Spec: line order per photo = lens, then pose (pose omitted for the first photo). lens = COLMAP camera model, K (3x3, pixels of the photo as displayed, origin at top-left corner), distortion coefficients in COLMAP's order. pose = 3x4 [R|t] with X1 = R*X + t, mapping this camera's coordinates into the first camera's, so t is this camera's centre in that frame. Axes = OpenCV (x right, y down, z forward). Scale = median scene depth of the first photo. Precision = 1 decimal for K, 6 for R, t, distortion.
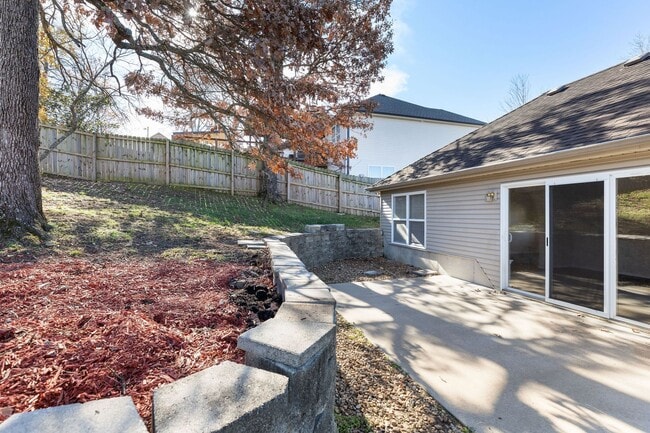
lens RADIAL K [[322.6, 0, 325.0], [0, 322.6, 216.5], [0, 0, 1]] dist [-0.001502, -0.000516]
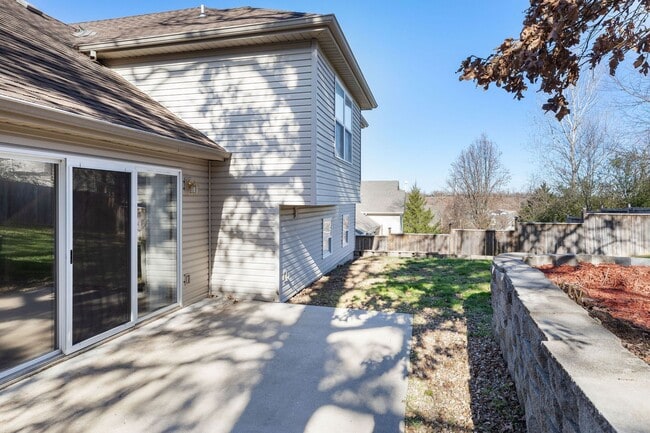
lens RADIAL K [[389.7, 0, 325.1], [0, 389.7, 200.2], [0, 0, 1]] dist [-0.000137, -0.000195]
pose [[-0.857899, 0.000264, 0.513818, -0.160863], [0.003688, 0.999977, 0.005645, -0.044375], [-0.513805, 0.006737, -0.857880, 1.885190]]
